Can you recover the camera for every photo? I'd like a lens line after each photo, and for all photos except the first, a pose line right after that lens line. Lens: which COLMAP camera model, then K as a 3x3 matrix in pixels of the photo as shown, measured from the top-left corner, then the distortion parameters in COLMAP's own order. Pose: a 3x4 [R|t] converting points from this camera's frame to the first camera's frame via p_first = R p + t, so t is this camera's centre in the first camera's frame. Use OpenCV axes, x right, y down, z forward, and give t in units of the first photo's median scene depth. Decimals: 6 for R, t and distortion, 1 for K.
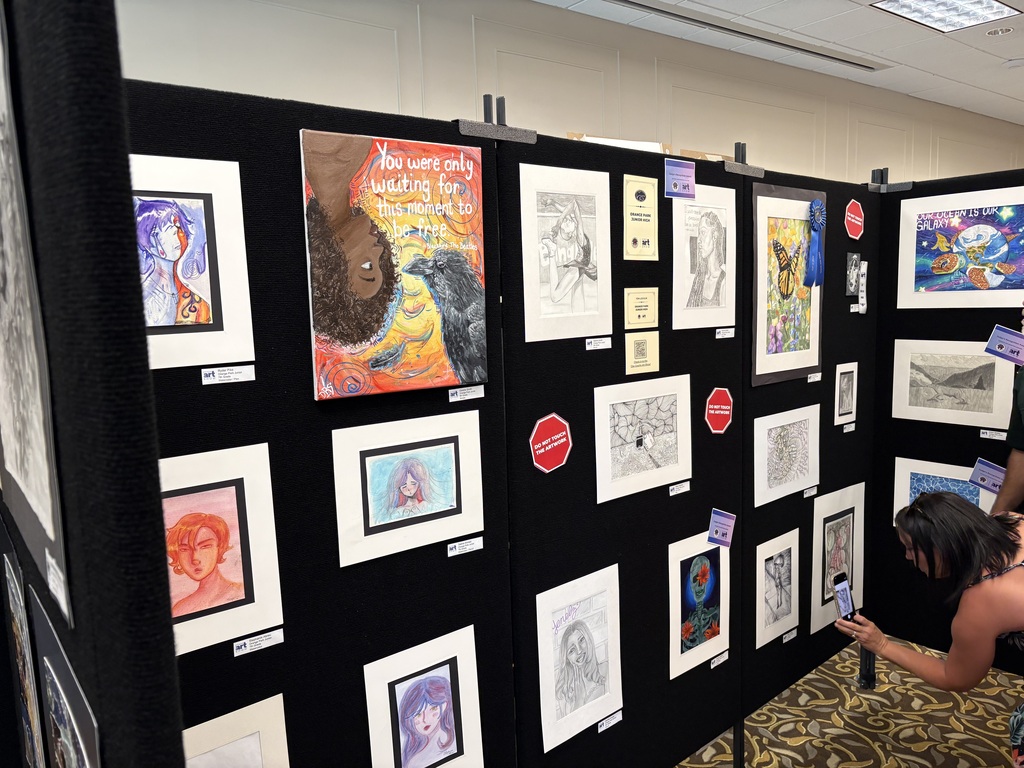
lens RADIAL K [[764.9, 0, 512.0], [0, 764.9, 384.0], [0, 0, 1]] dist [0.029225, -0.000122]
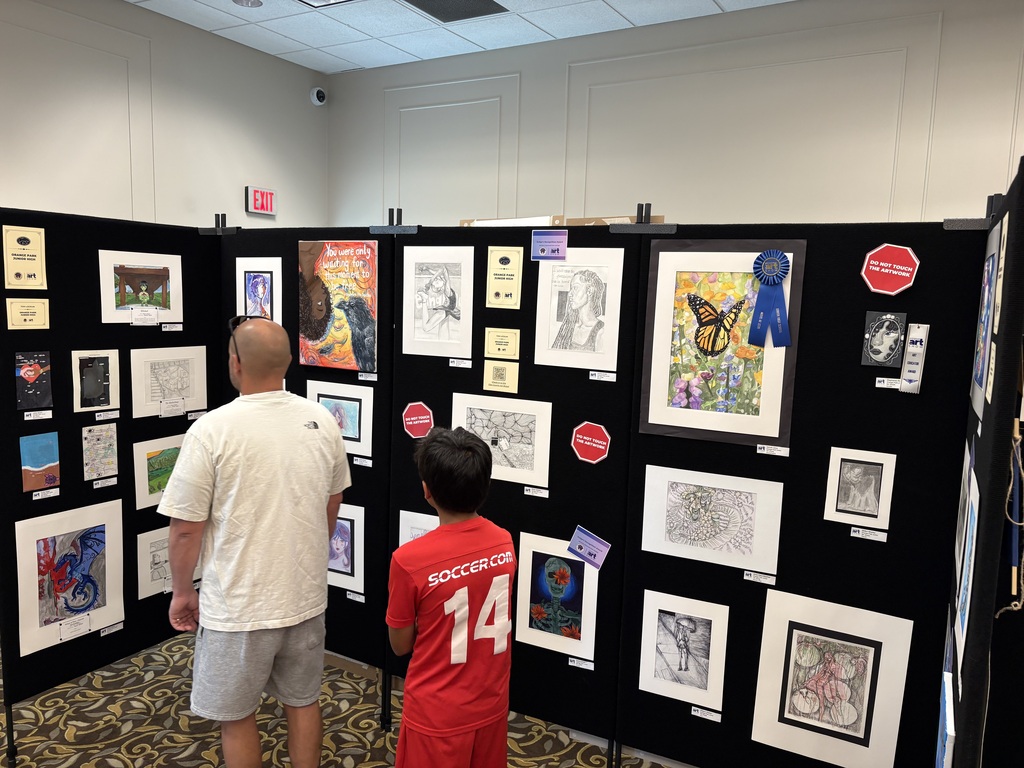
lens RADIAL K [[799.4, 0, 511.0], [0, 799.4, 399.4], [0, 0, 1]] dist [0.094203, -0.002148]
pose [[0.377553, 0.154919, -0.912937, 1.451115], [-0.159030, 0.982105, 0.100888, -0.144549], [0.912230, 0.107094, 0.395434, 0.461238]]
